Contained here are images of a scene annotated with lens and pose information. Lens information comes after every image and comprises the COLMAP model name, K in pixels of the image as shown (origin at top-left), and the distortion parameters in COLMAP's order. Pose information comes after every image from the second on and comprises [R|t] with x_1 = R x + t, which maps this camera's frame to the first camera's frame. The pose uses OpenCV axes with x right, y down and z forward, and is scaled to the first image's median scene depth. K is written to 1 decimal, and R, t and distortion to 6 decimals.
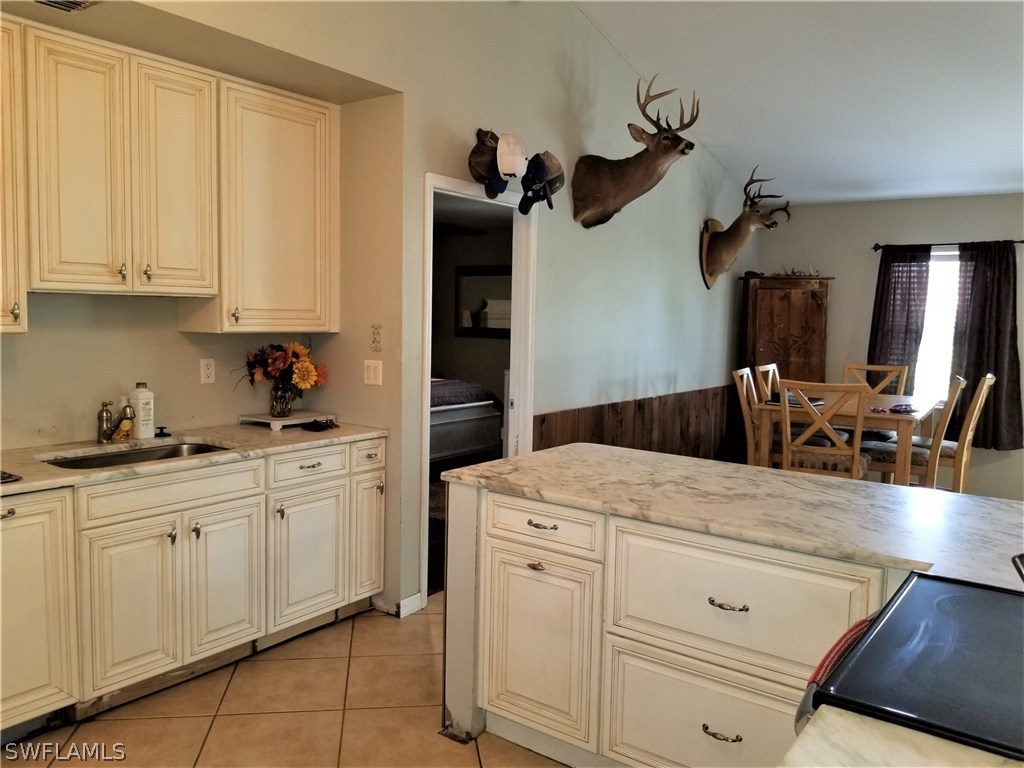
lens RADIAL K [[811.2, 0, 512.0], [0, 811.2, 384.0], [0, 0, 1]] dist [-0.110917, -0.002138]
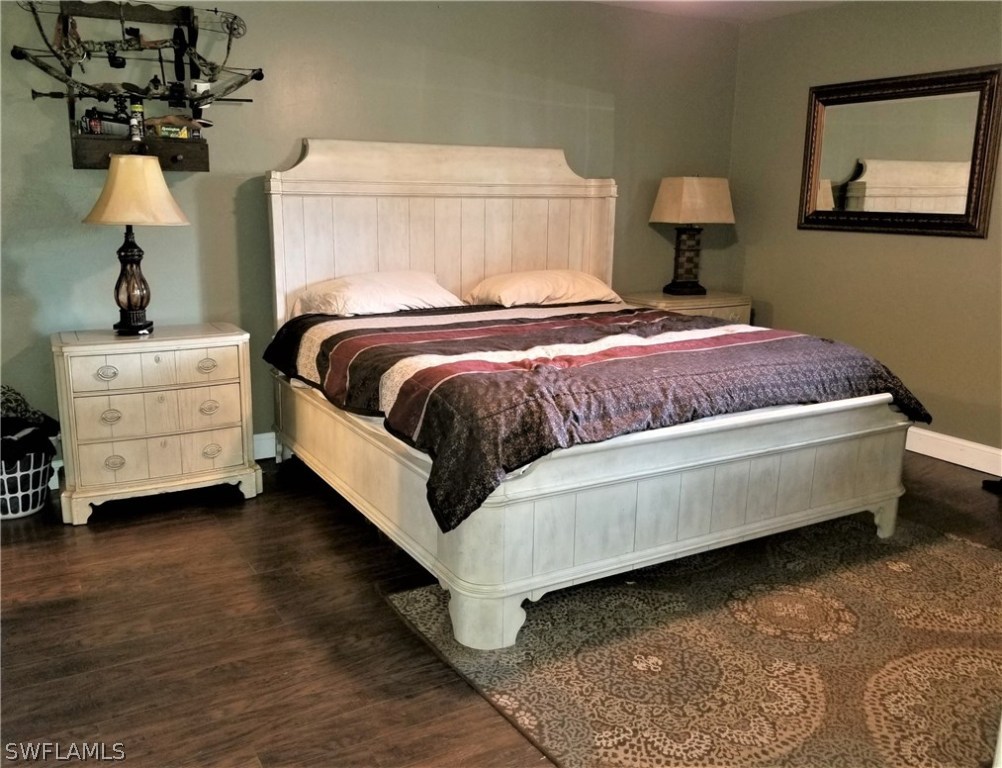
lens RADIAL K [[844.1, 0, 501.0], [0, 844.1, 384.0], [0, 0, 1]] dist [0.000828, 0.000646]
pose [[0.920364, 0.074475, -0.383906, -0.030002], [-0.027073, 0.991477, 0.127435, -0.022692], [0.390125, -0.106893, 0.914536, 0.403220]]
